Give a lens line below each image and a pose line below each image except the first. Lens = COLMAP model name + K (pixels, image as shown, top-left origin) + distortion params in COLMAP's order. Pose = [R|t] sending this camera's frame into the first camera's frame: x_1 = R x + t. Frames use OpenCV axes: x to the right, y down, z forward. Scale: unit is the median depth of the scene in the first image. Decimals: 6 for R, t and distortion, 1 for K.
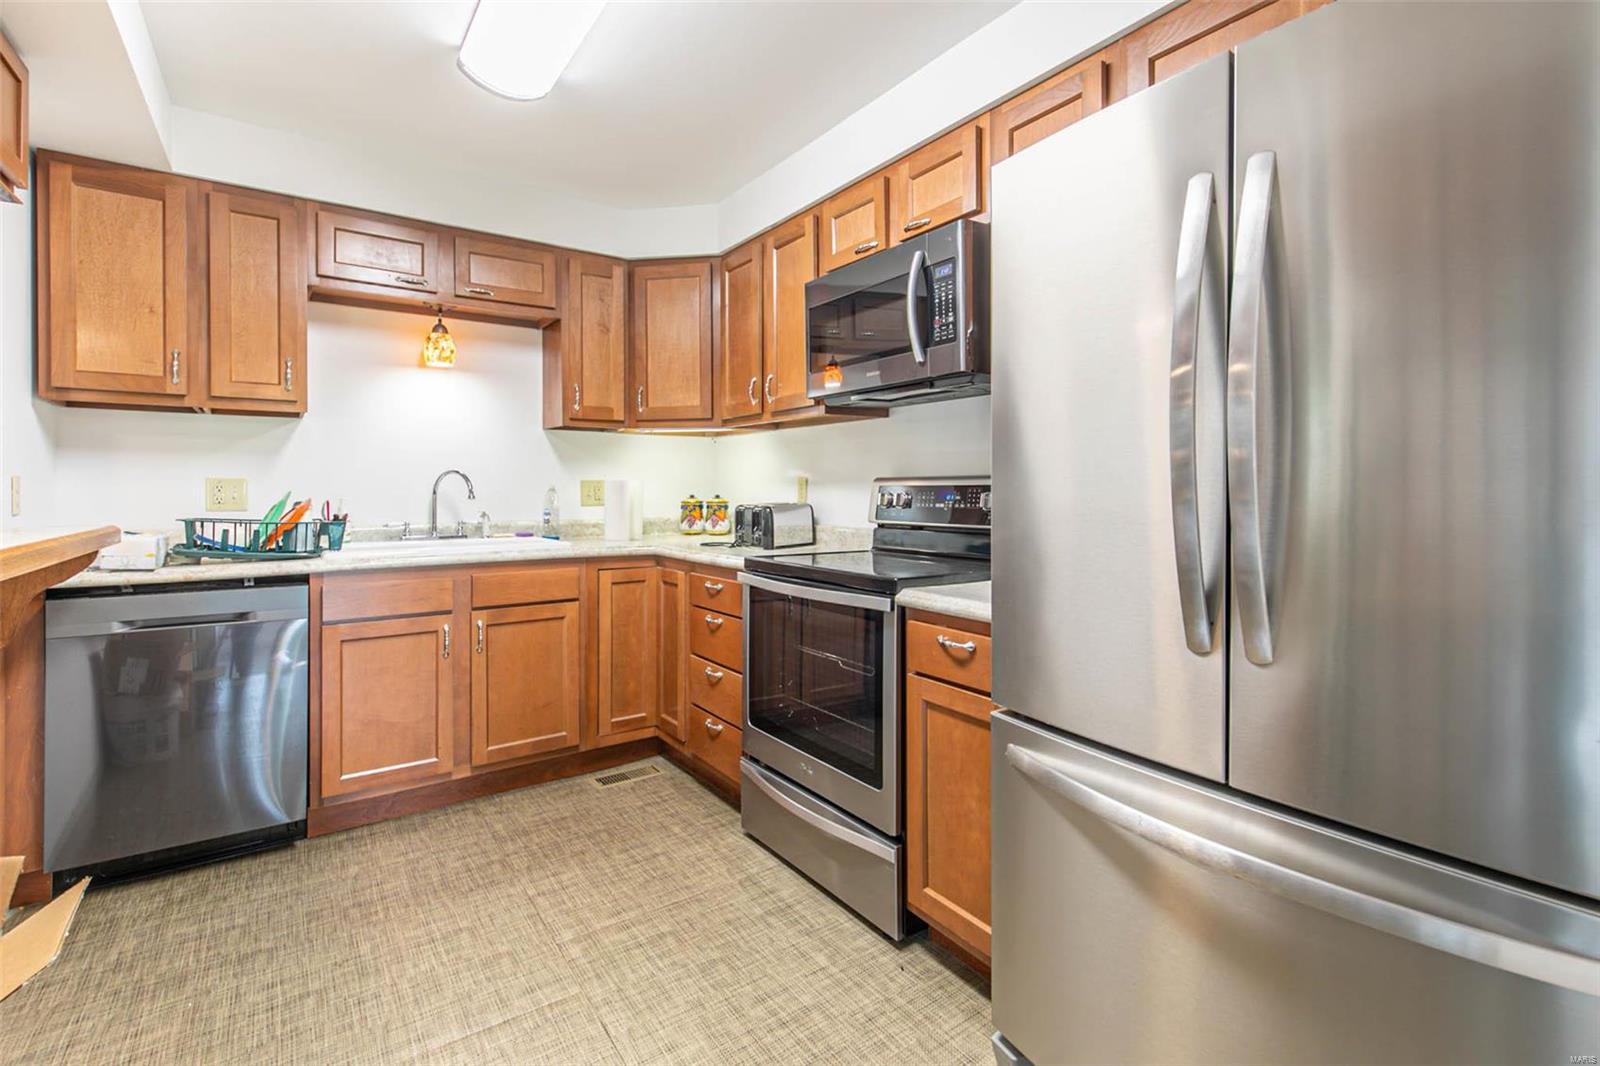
lens RADIAL K [[729.8, 0, 802.2], [0, 729.8, 481.7], [0, 0, 1]] dist [0.000578, -0.001018]
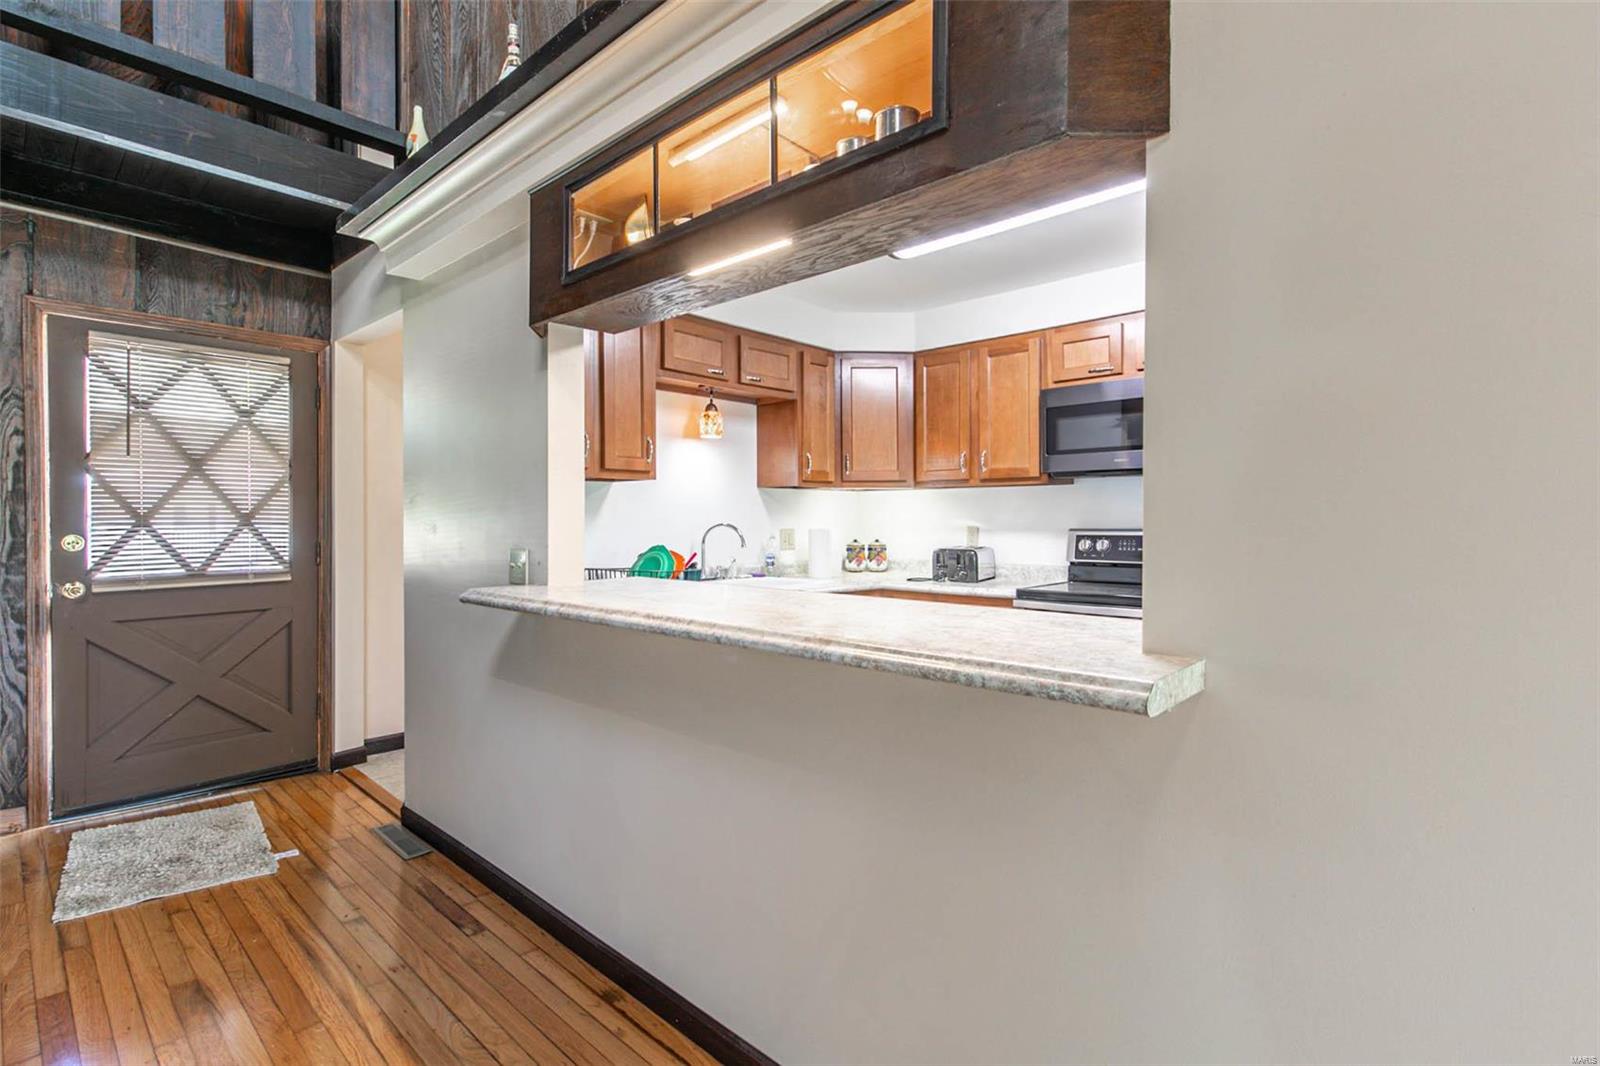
lens RADIAL K [[729.8, 0, 769.1], [0, 729.8, 523.4], [0, 0, 1]] dist [0.000578, -0.001018]
pose [[0.978243, -0.008322, 0.207297, -0.645530], [0.005477, 0.999883, 0.014298, -0.032651], [-0.207392, -0.012851, 0.978174, -0.207739]]
